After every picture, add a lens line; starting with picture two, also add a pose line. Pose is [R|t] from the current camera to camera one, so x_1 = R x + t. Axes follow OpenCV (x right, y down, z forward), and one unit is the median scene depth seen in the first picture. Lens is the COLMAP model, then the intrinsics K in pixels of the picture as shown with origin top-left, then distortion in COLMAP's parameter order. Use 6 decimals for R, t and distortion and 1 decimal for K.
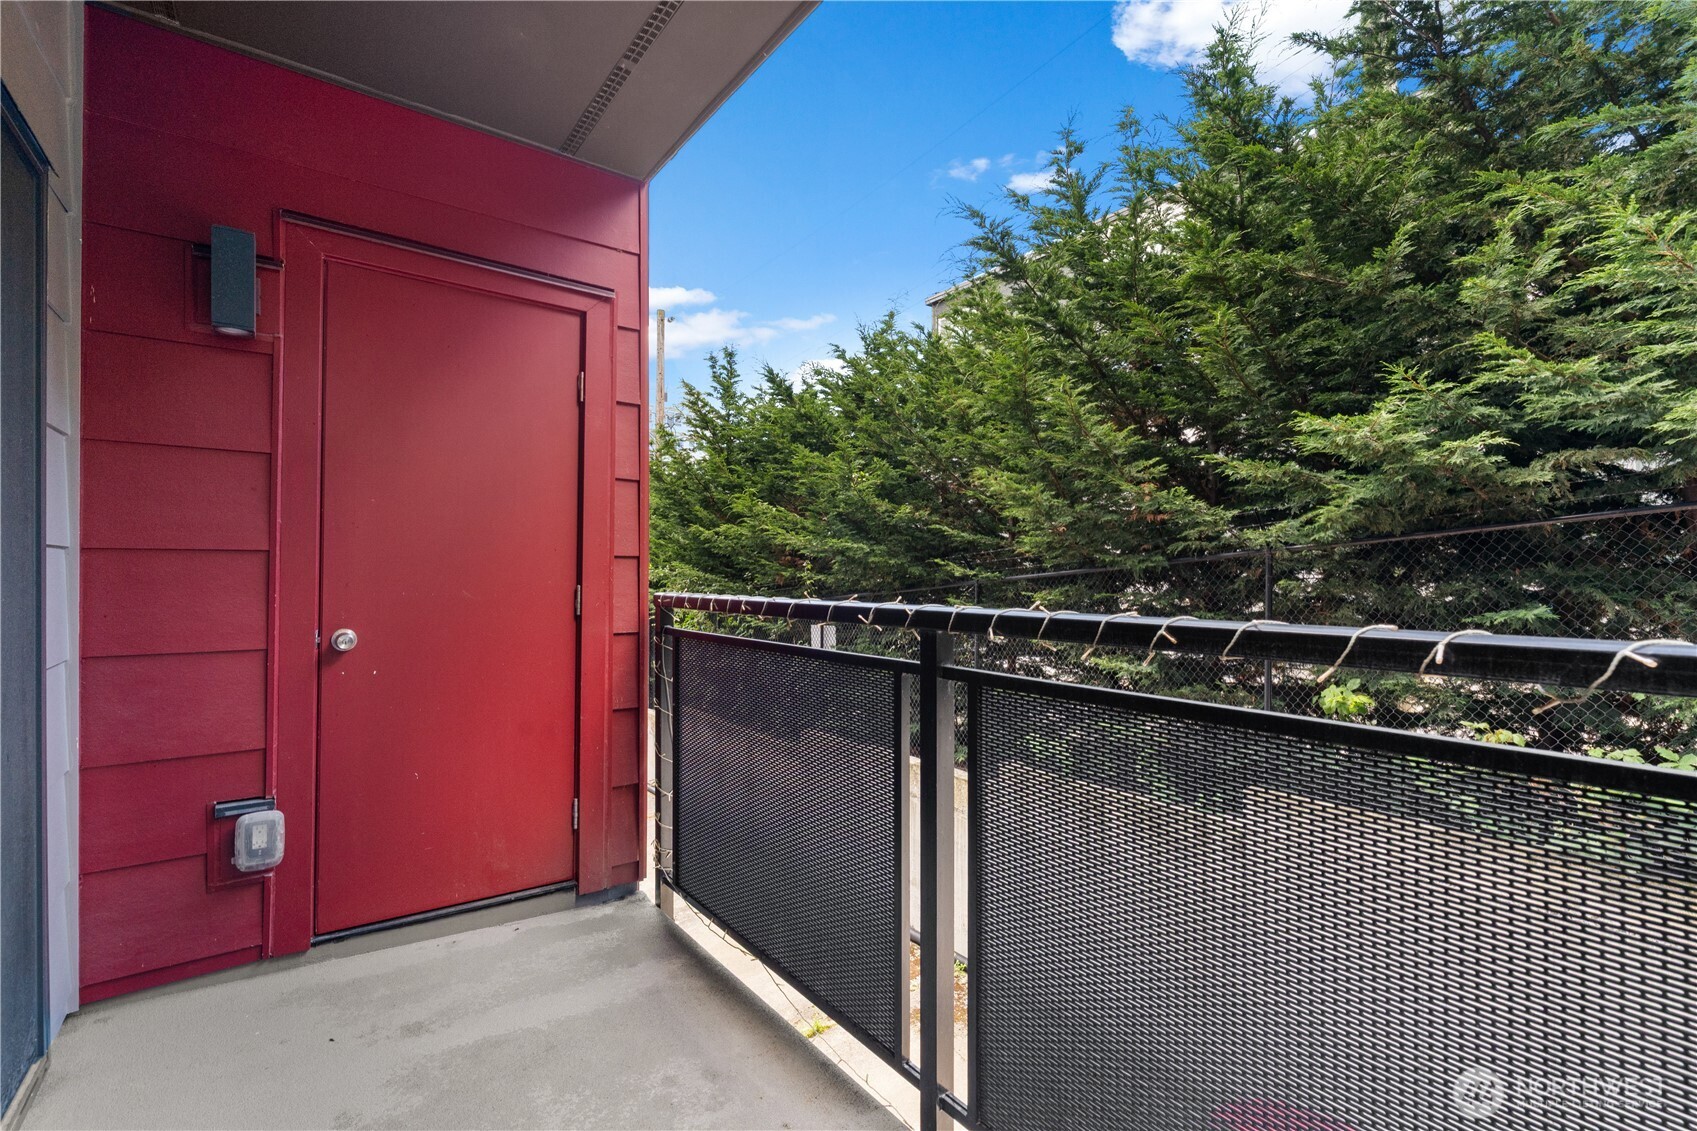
lens RADIAL K [[778.0, 0, 848.0], [0, 778.0, 572.9], [0, 0, 1]] dist [-0.006036, 0.001443]
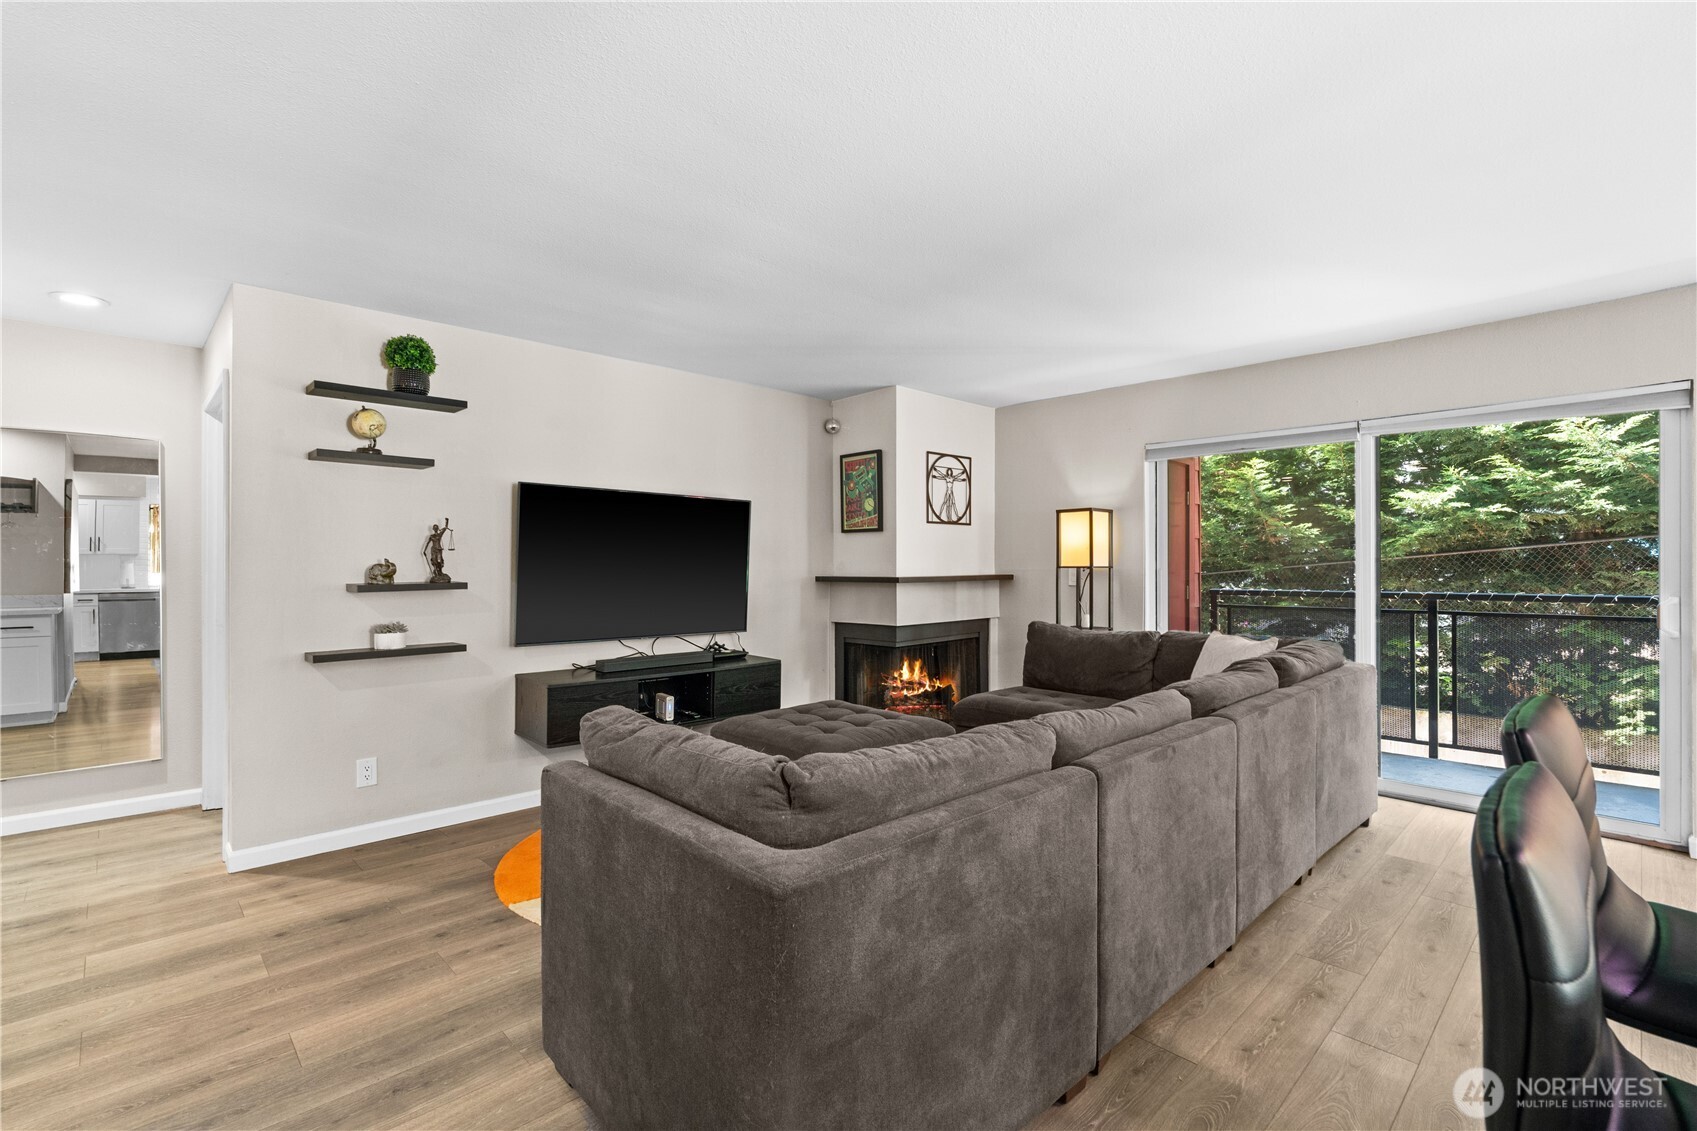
lens RADIAL K [[778.0, 0, 839.8], [0, 778.0, 568.3], [0, 0, 1]] dist [-0.006036, 0.001443]
pose [[0.993079, -0.000898, 0.117444, -1.009099], [0.000424, 0.999992, 0.004064, -0.026291], [-0.117446, -0.003986, 0.993071, -0.714218]]
